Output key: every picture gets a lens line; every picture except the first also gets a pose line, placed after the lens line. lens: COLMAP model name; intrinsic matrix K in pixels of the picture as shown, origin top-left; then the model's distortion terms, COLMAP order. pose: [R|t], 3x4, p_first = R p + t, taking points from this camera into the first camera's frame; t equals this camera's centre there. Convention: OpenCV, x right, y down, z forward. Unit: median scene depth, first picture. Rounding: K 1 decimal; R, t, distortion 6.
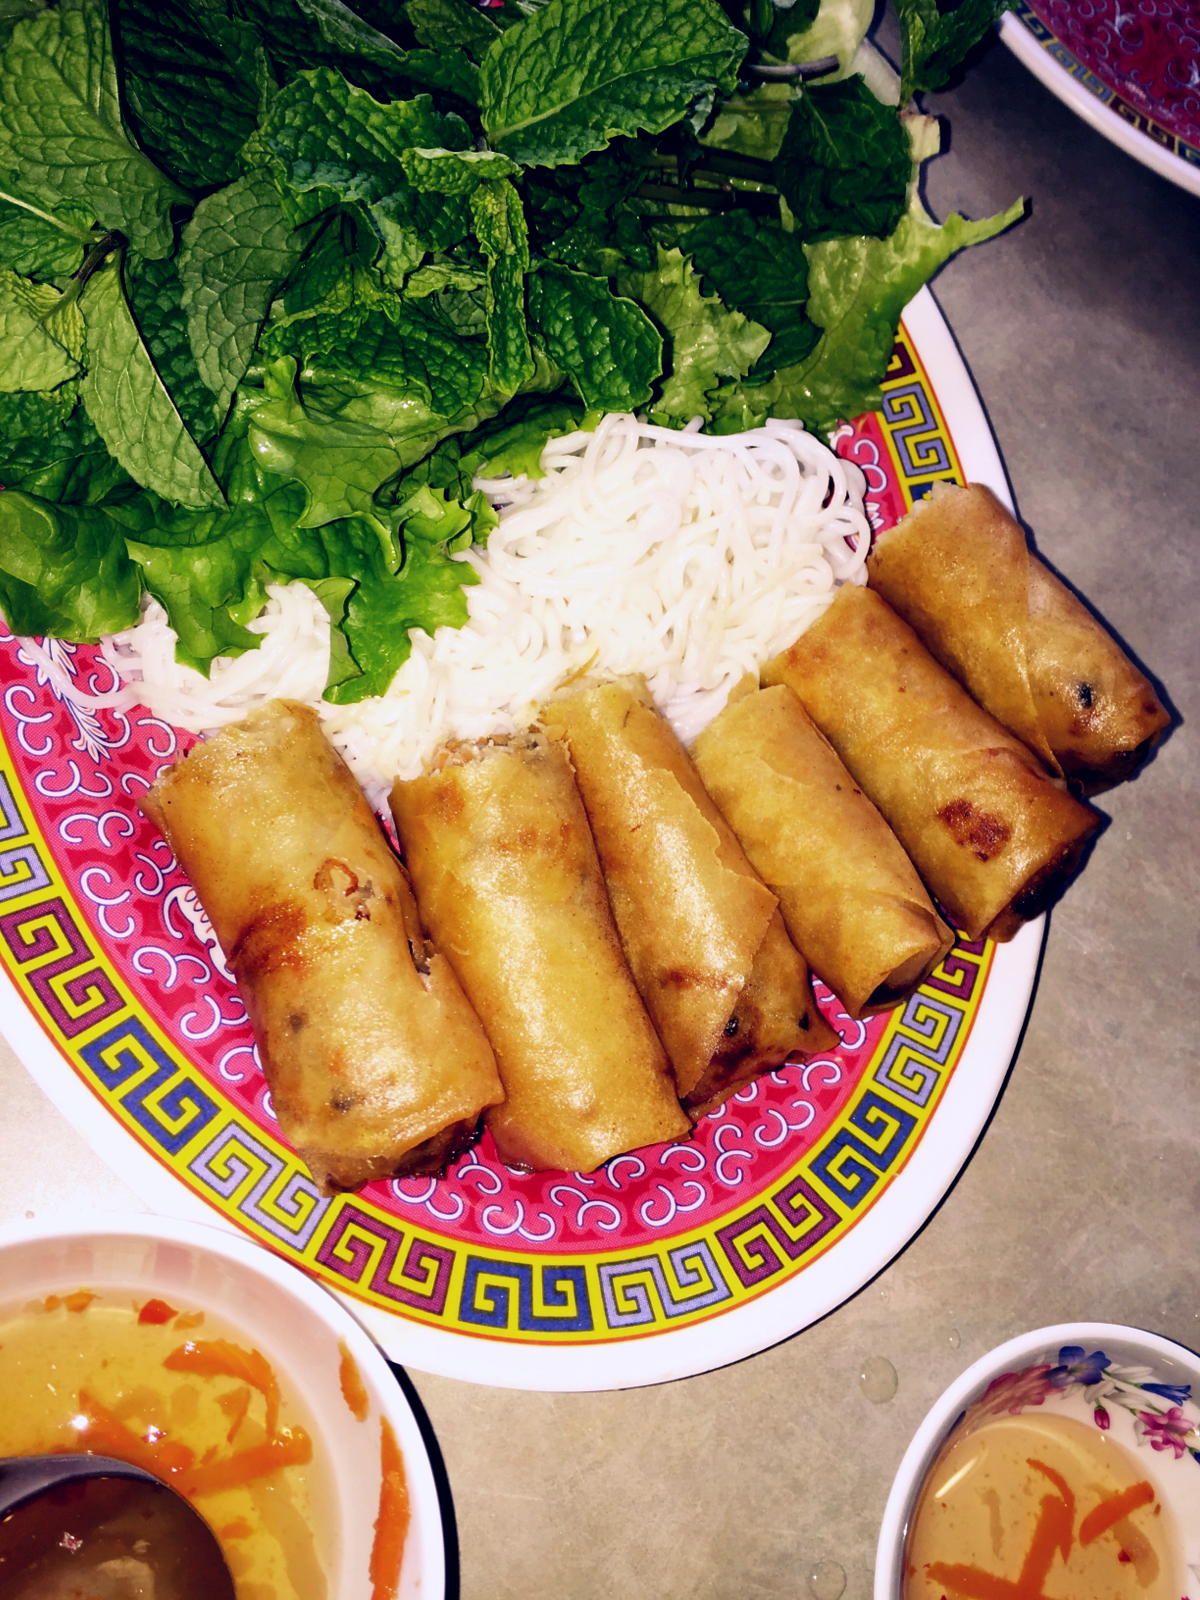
lens RADIAL K [[1432.9, 0, 600.0], [0, 1432.9, 800.0], [0, 0, 1]] dist [0.095283, -0.166423]
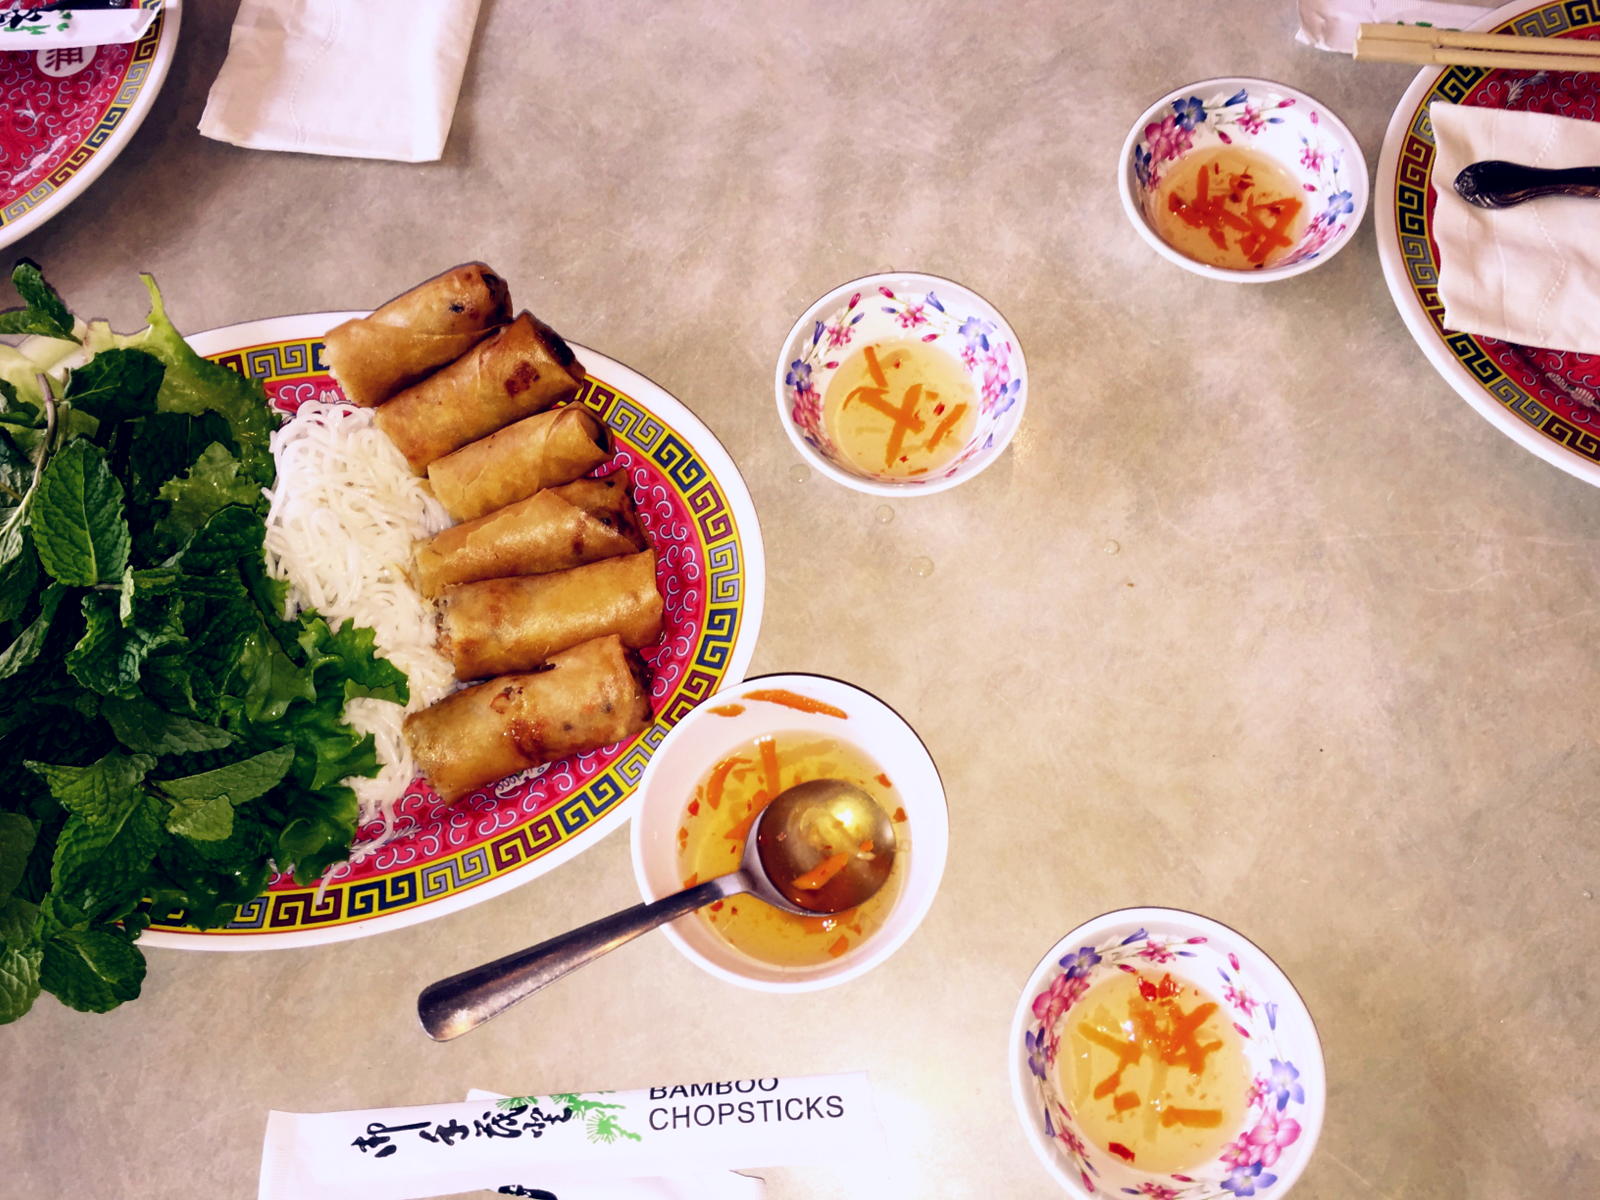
lens RADIAL K [[1432.9, 0, 800.0], [0, 1432.9, 600.0], [0, 0, 1]] dist [0.095283, -0.166423]
pose [[0.125091, -0.991106, 0.045405, -0.069712], [0.968922, 0.131879, 0.209281, 0.017769], [-0.213408, 0.017814, 0.976801, -0.955333]]
